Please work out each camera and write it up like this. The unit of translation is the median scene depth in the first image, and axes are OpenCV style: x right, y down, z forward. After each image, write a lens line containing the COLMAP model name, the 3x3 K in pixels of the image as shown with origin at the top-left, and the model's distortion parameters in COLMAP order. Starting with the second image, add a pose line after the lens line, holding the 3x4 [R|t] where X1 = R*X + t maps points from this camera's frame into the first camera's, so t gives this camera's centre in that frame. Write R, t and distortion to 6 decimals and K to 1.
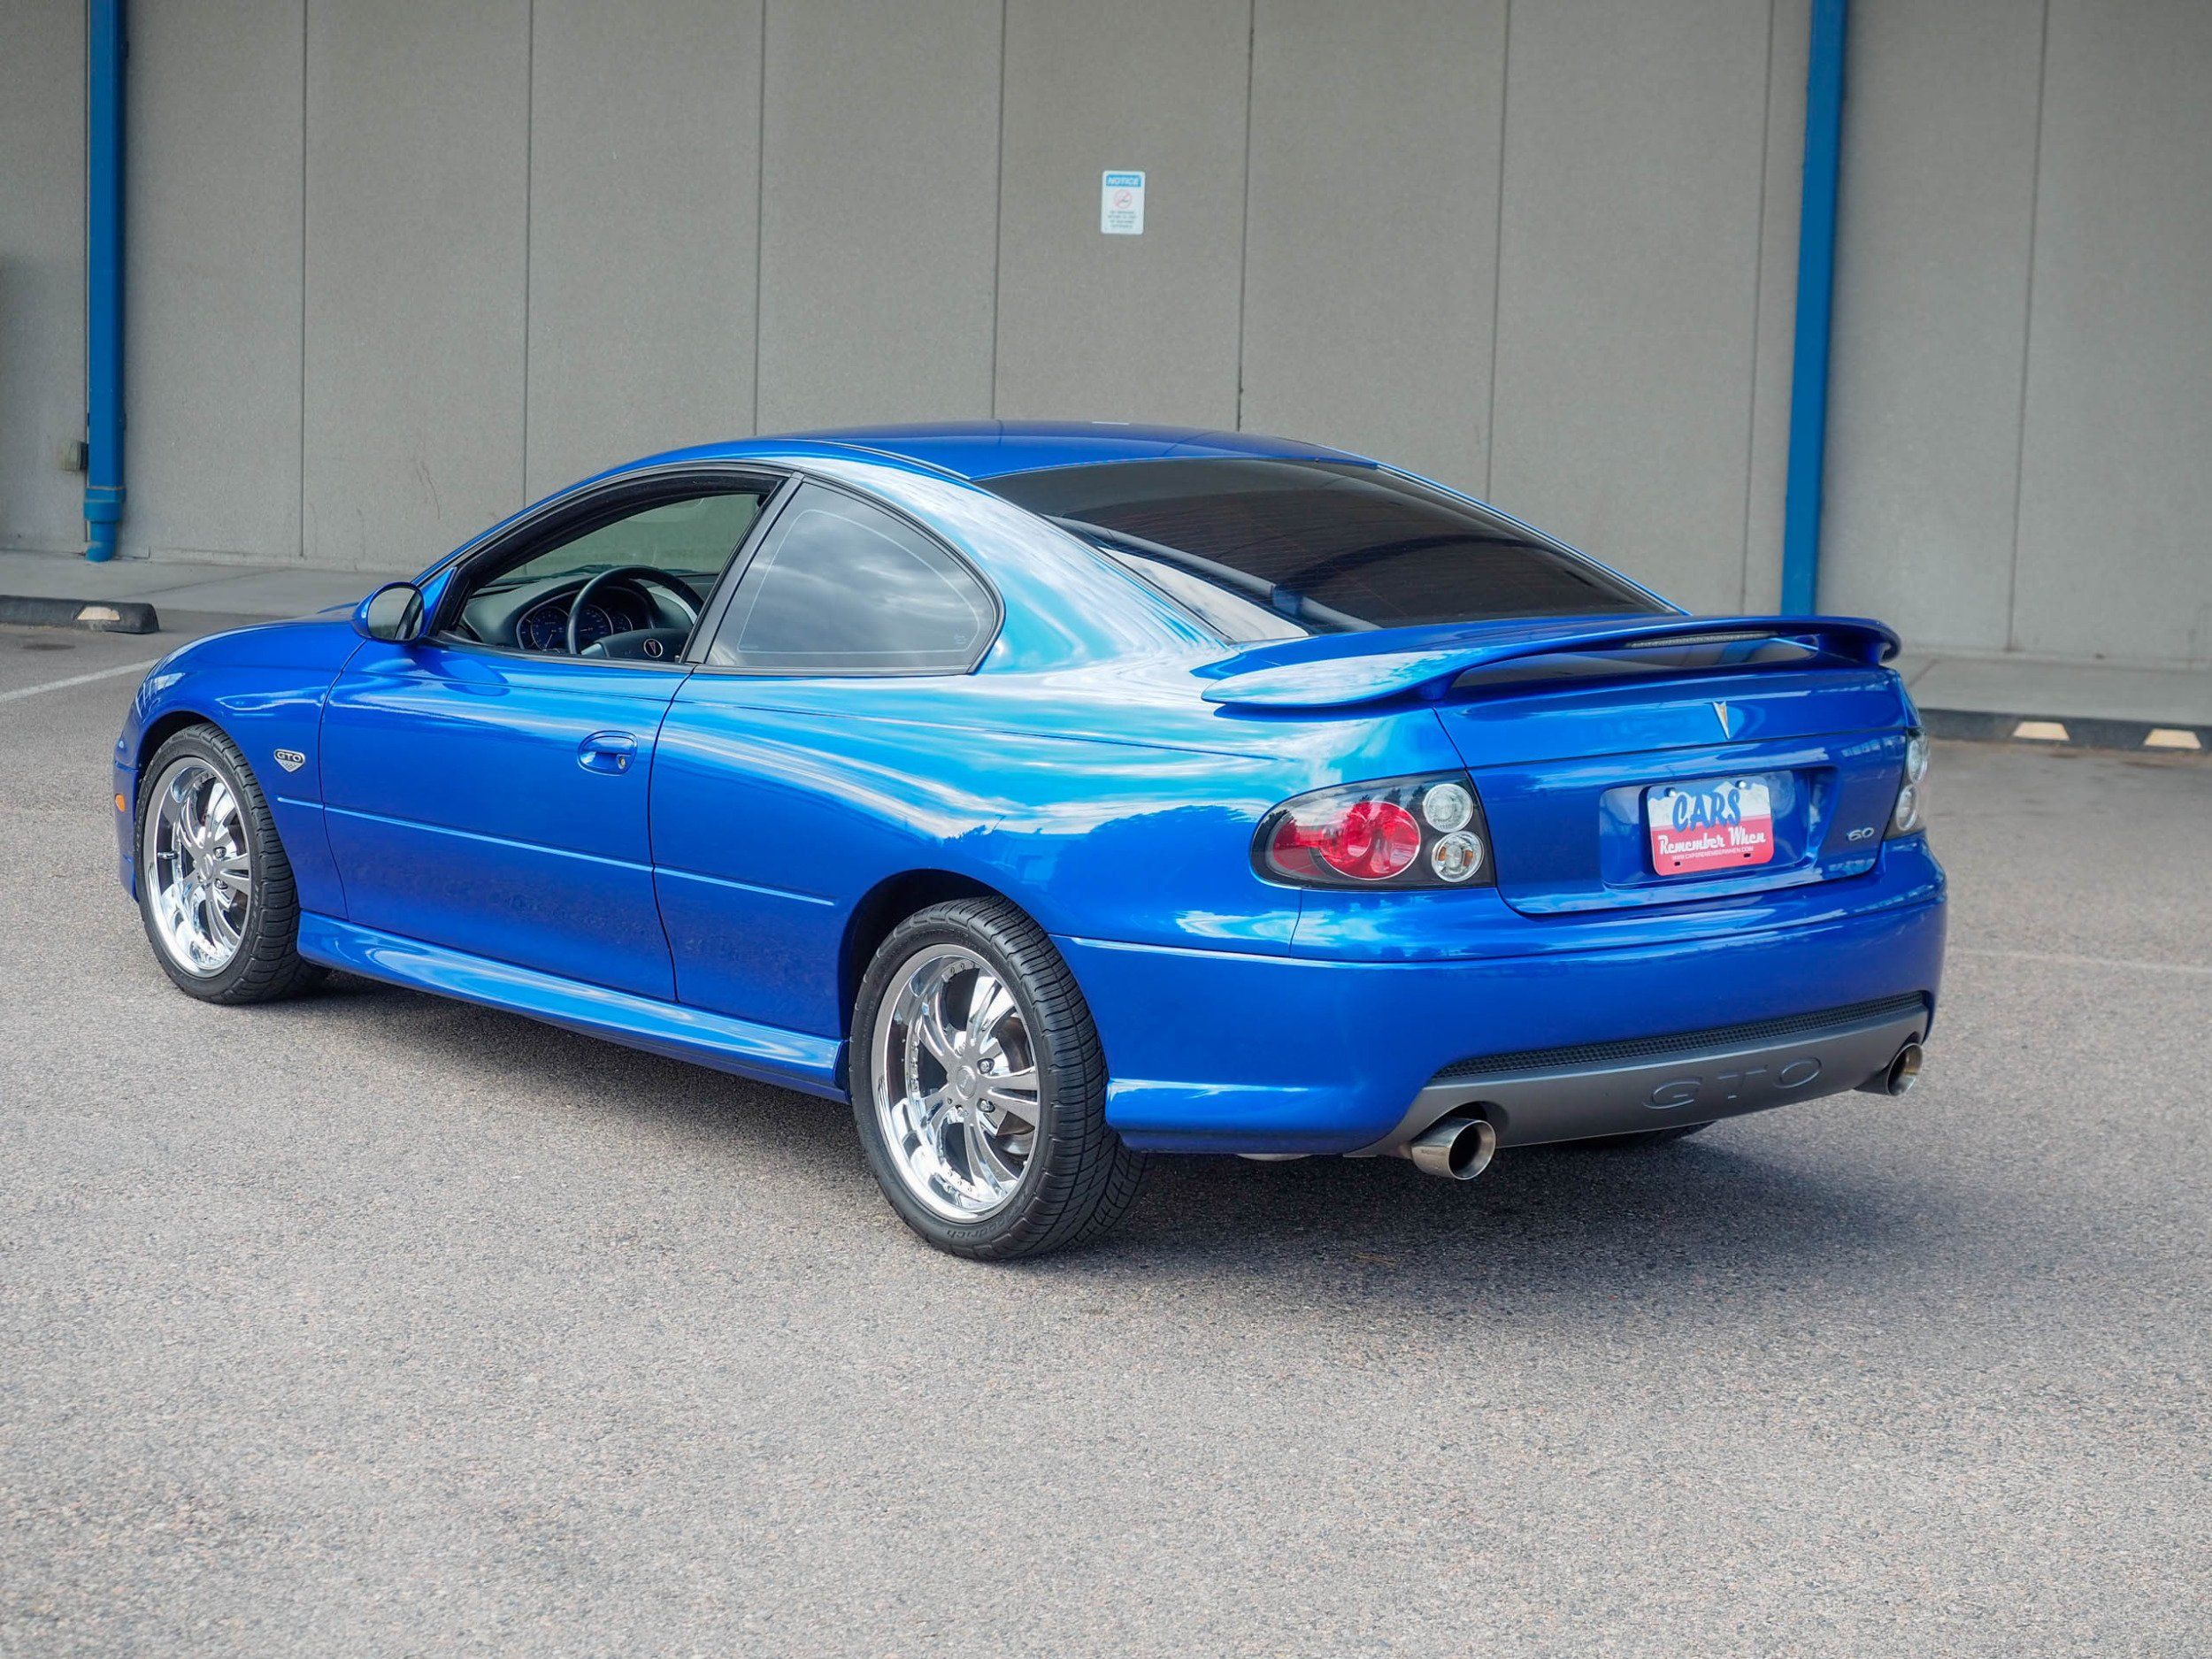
lens RADIAL K [[4537.4, 0, 1117.8], [0, 4537.4, 827.0], [0, 0, 1]] dist [0.026802, -0.254531]
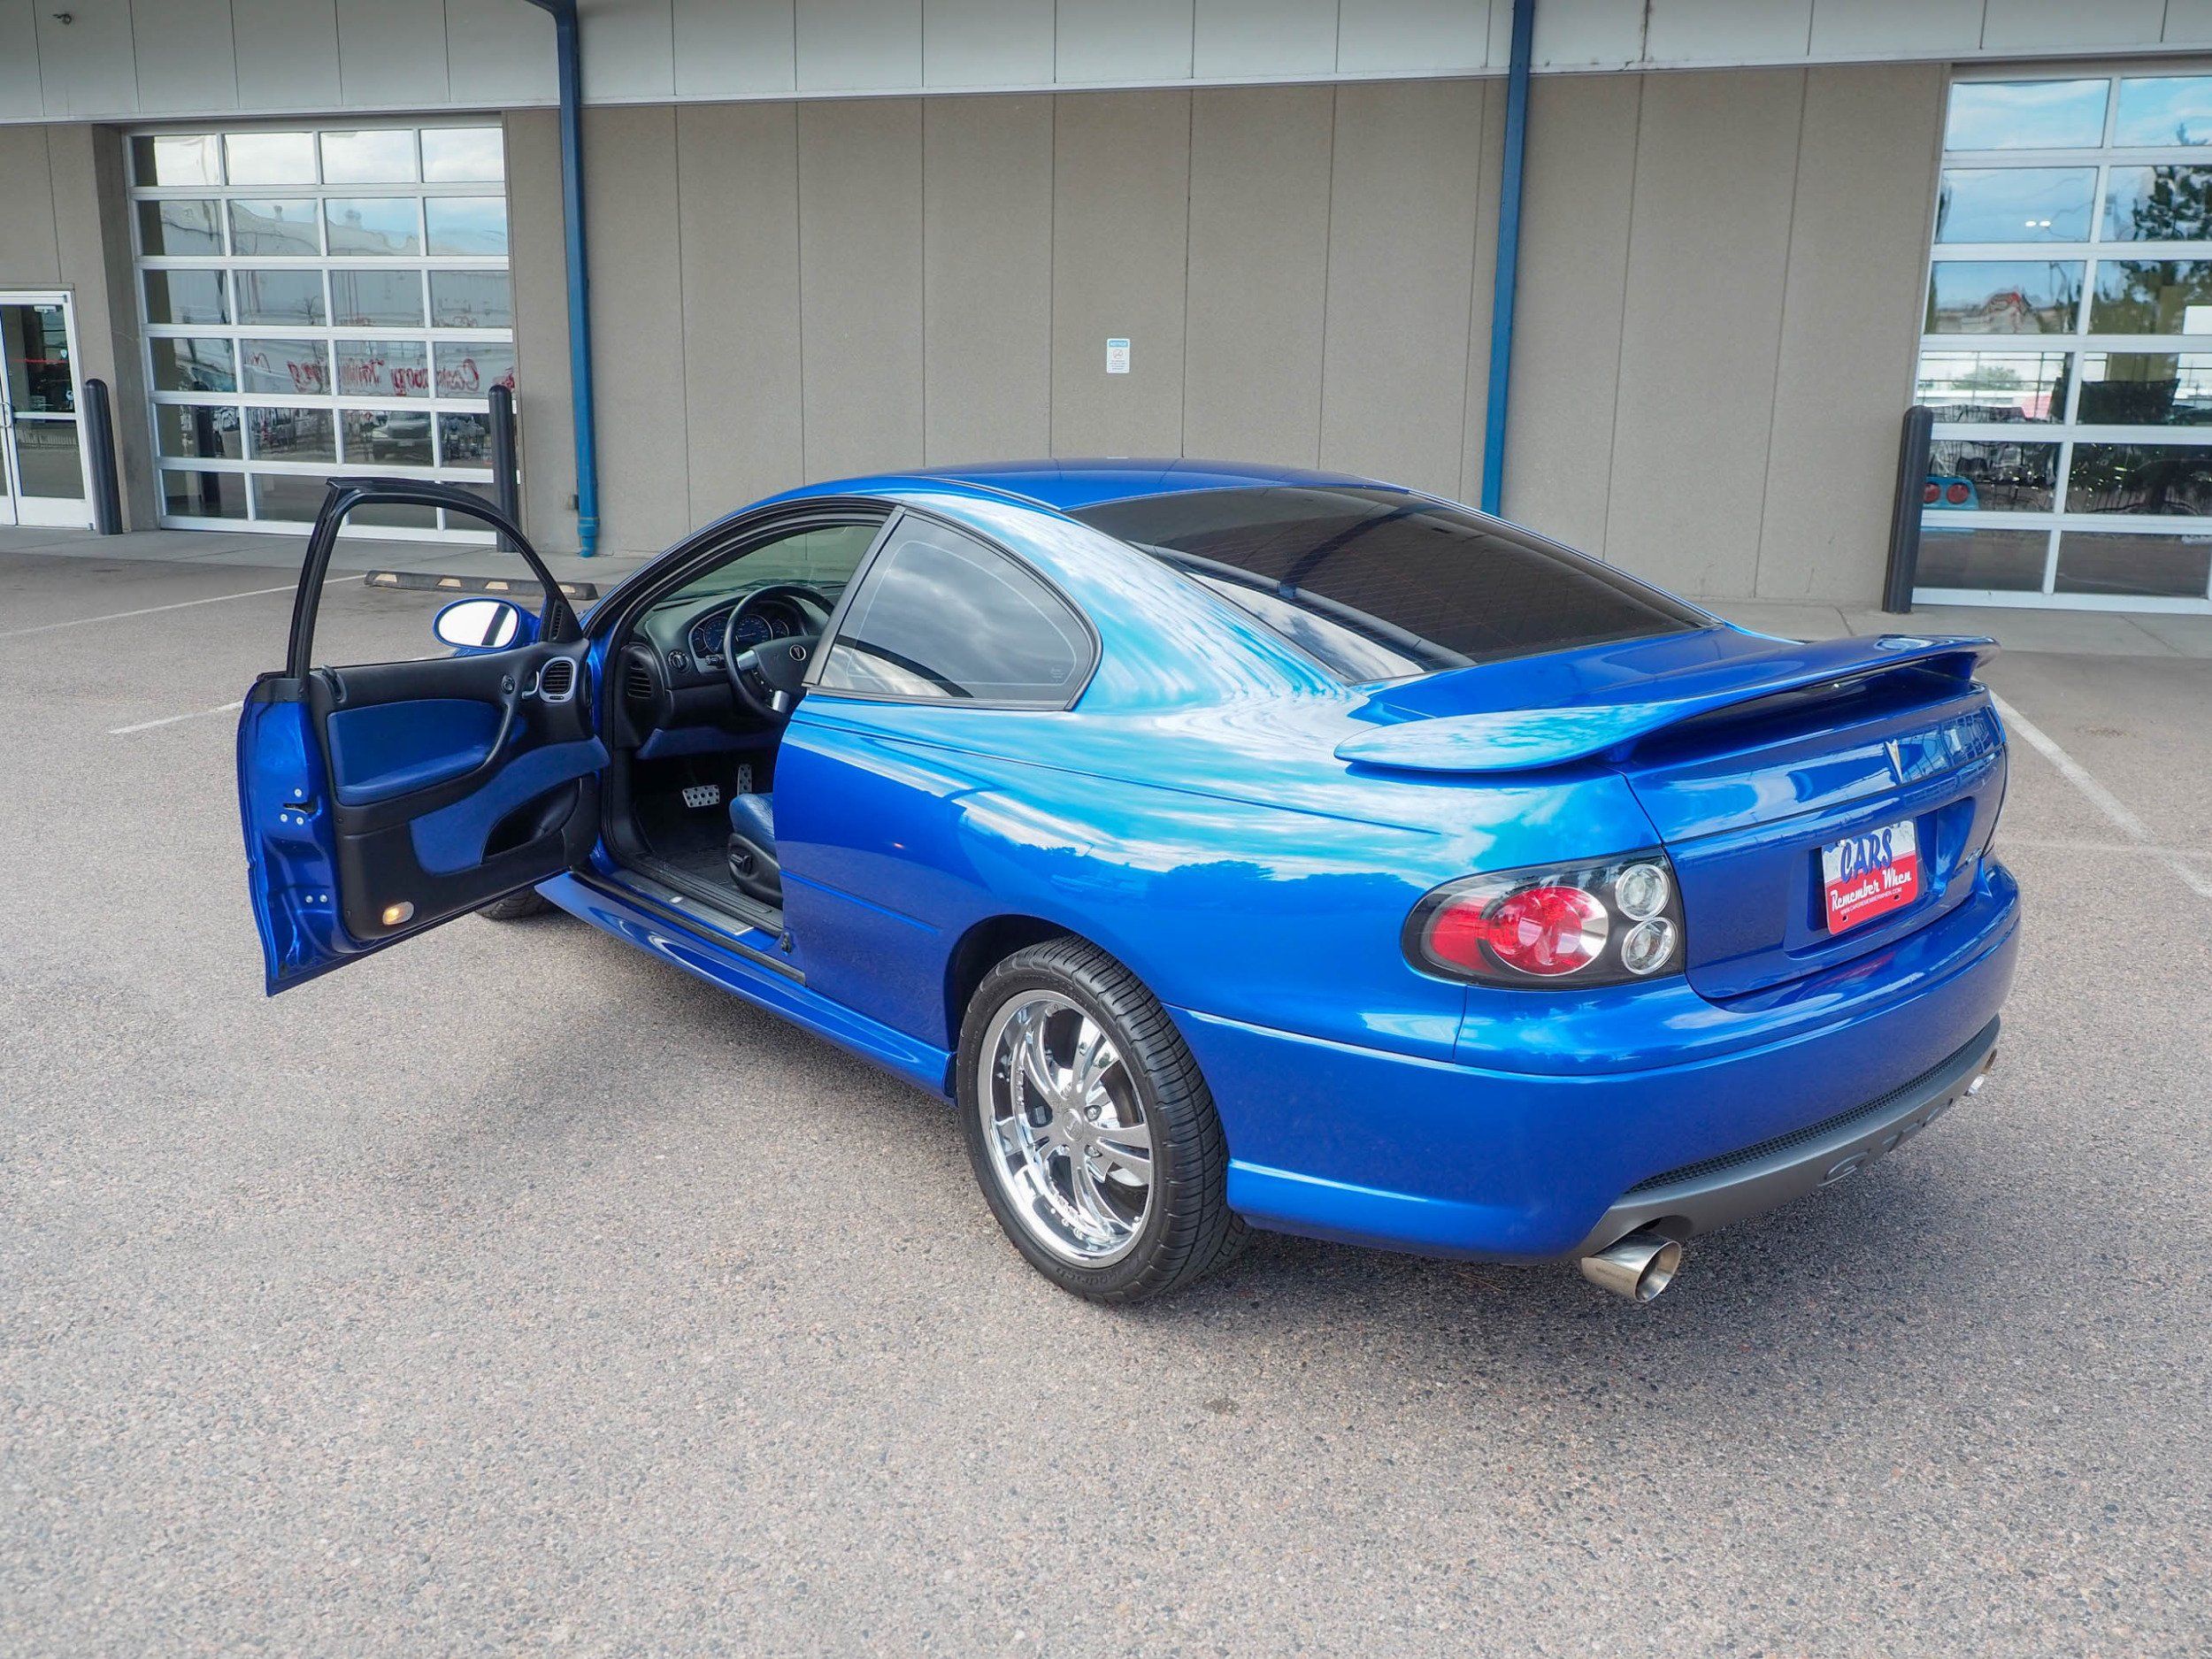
lens RADIAL K [[1736.0, 0, 1105.4], [0, 1736.0, 799.7], [0, 0, 1]] dist [-0.007173, 0.006948]
pose [[0.999824, -0.017561, 0.006546, -0.027630], [0.016884, 0.995606, 0.092111, -0.049231], [-0.008135, -0.091984, 0.995727, 0.631569]]
